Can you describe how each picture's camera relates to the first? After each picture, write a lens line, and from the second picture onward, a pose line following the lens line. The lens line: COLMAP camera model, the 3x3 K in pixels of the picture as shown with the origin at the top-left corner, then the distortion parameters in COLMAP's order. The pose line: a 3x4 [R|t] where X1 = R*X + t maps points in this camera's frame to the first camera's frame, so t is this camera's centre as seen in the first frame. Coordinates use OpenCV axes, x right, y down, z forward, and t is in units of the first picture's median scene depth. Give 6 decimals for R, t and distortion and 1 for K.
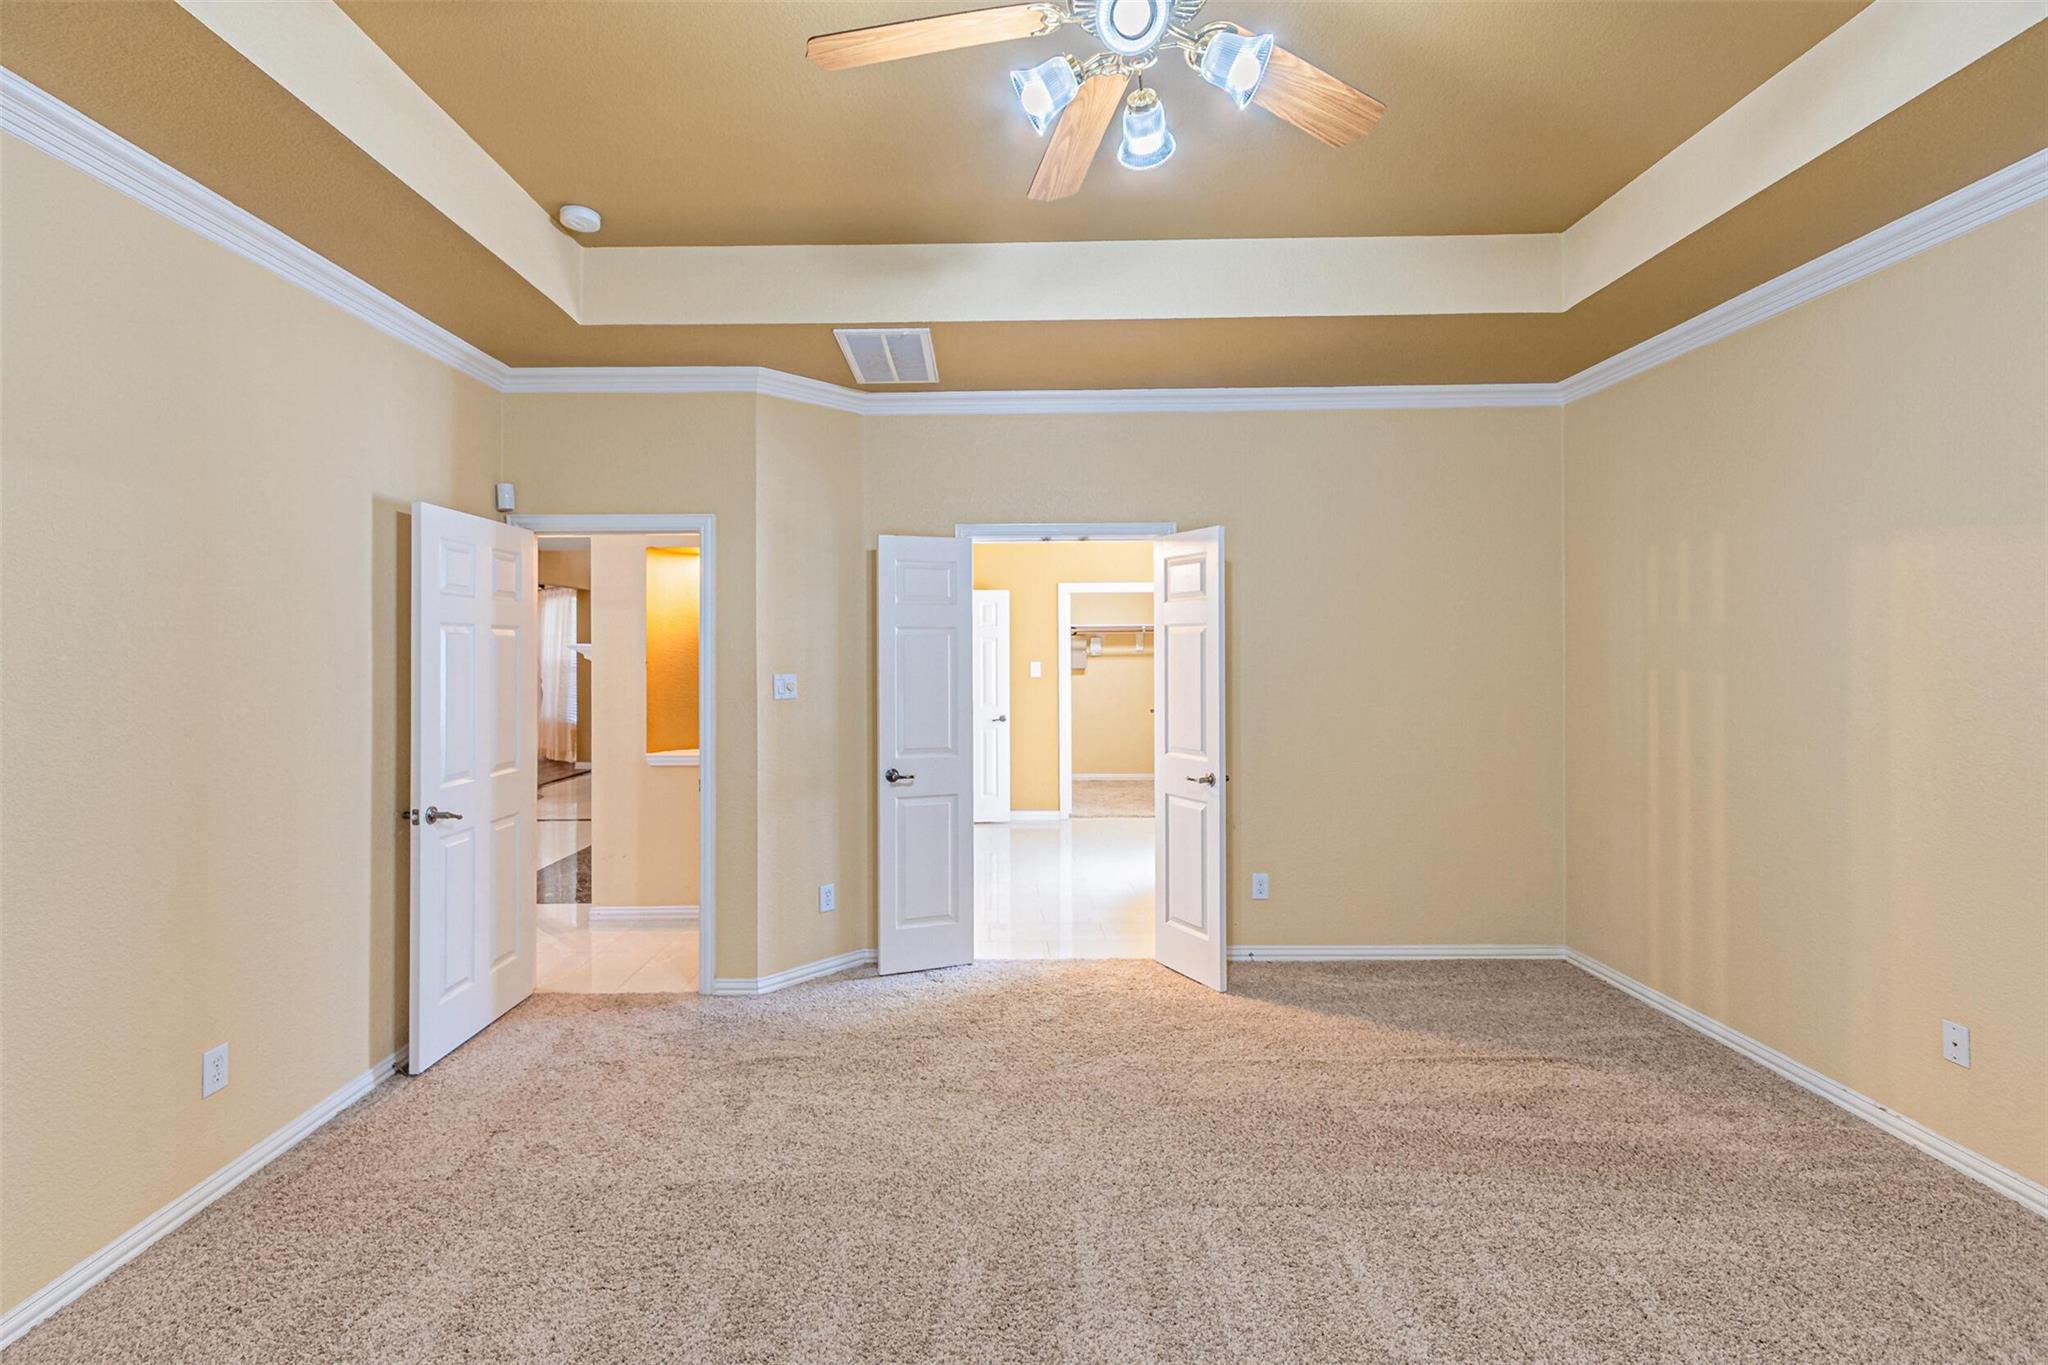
lens RADIAL K [[887.4, 0, 1001.0], [0, 887.4, 685.9], [0, 0, 1]] dist [0.002941, -0.000305]
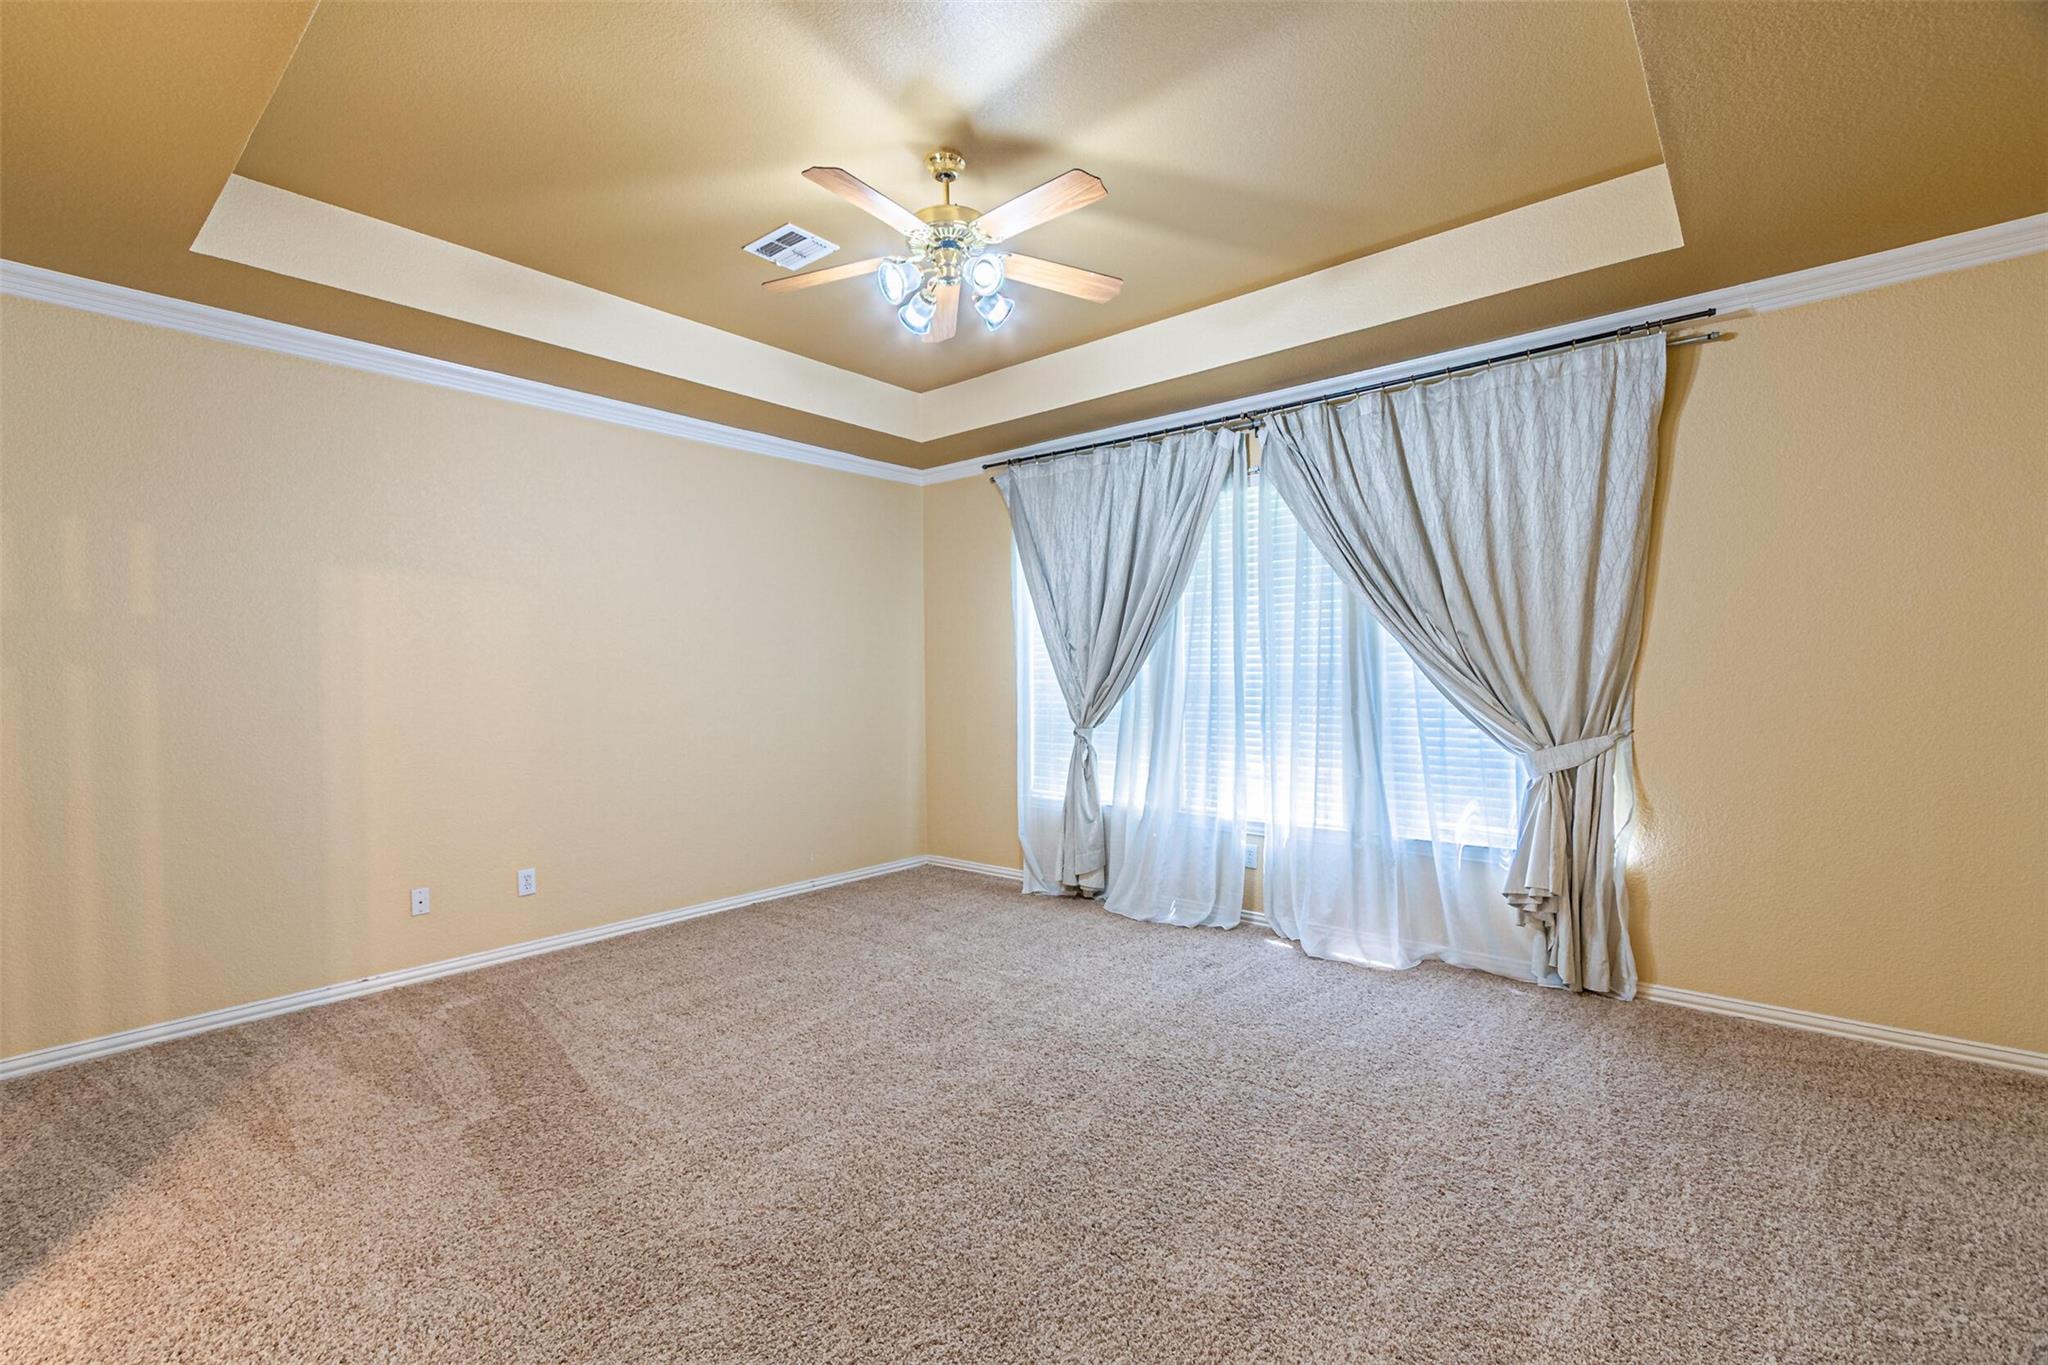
lens RADIAL K [[887.4, 0, 1001.0], [0, 887.4, 685.9], [0, 0, 1]] dist [0.002941, -0.000305]
pose [[-0.756595, 0.007472, 0.653842, -0.625800], [0.034160, 0.999021, 0.028111, 0.008730], [-0.652991, 0.043604, -0.756109, 1.277872]]
